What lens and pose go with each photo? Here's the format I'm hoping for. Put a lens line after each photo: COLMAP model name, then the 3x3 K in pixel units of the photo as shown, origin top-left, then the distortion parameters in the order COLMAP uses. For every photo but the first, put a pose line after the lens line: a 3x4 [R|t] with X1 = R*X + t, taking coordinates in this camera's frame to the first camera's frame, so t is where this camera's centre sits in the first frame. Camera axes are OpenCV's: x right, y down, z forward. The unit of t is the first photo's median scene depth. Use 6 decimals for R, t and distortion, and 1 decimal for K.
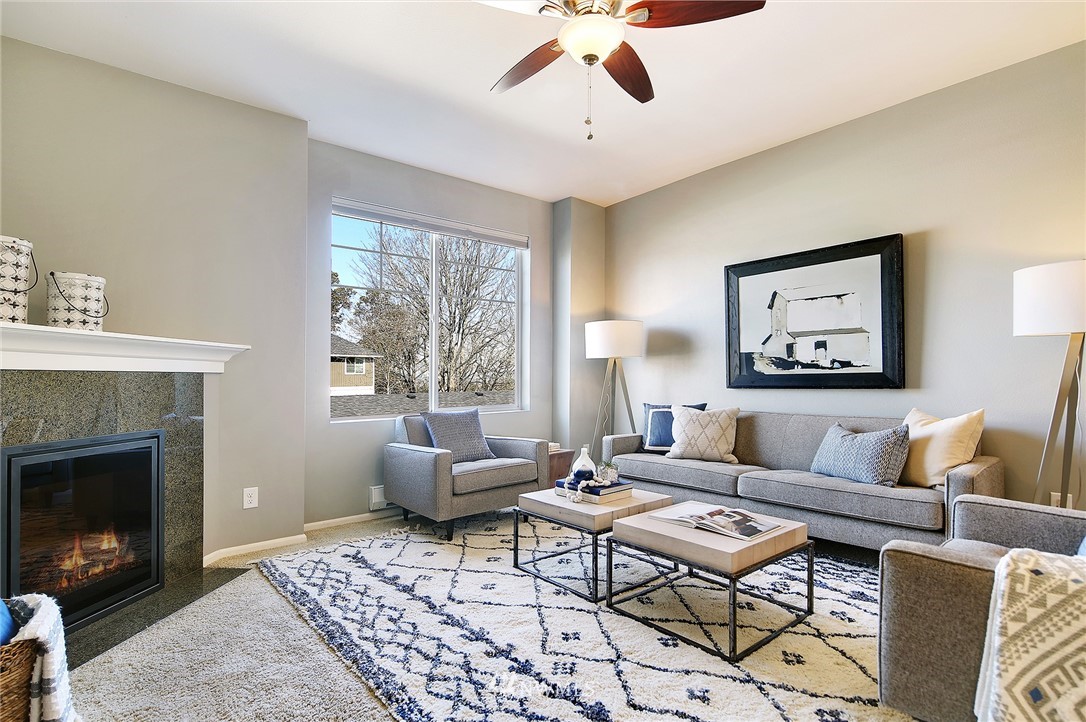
lens RADIAL K [[530.0, 0, 519.2], [0, 530.0, 380.8], [0, 0, 1]] dist [0.005344, -0.003738]
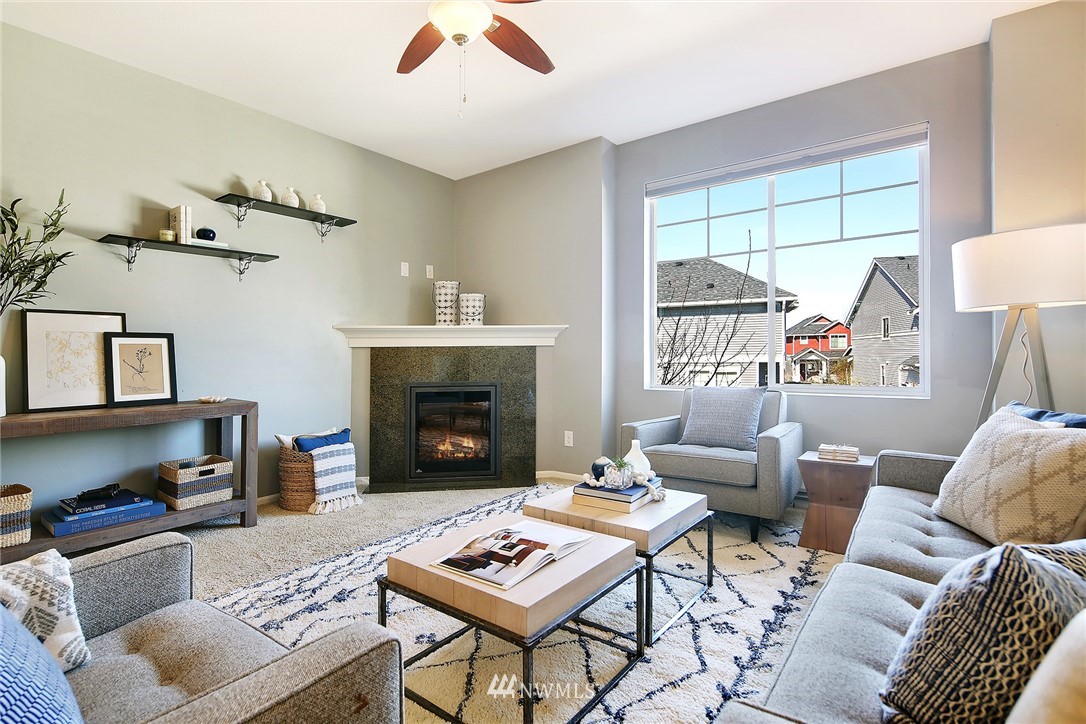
lens RADIAL K [[530.0, 0, 540.0], [0, 530.0, 354.4], [0, 0, 1]] dist [0.005344, -0.003738]
pose [[0.239393, 0.009005, -0.970881, 1.059747], [0.005115, 0.999931, 0.010536, -0.009493], [0.970909, -0.007489, 0.239331, 0.847295]]
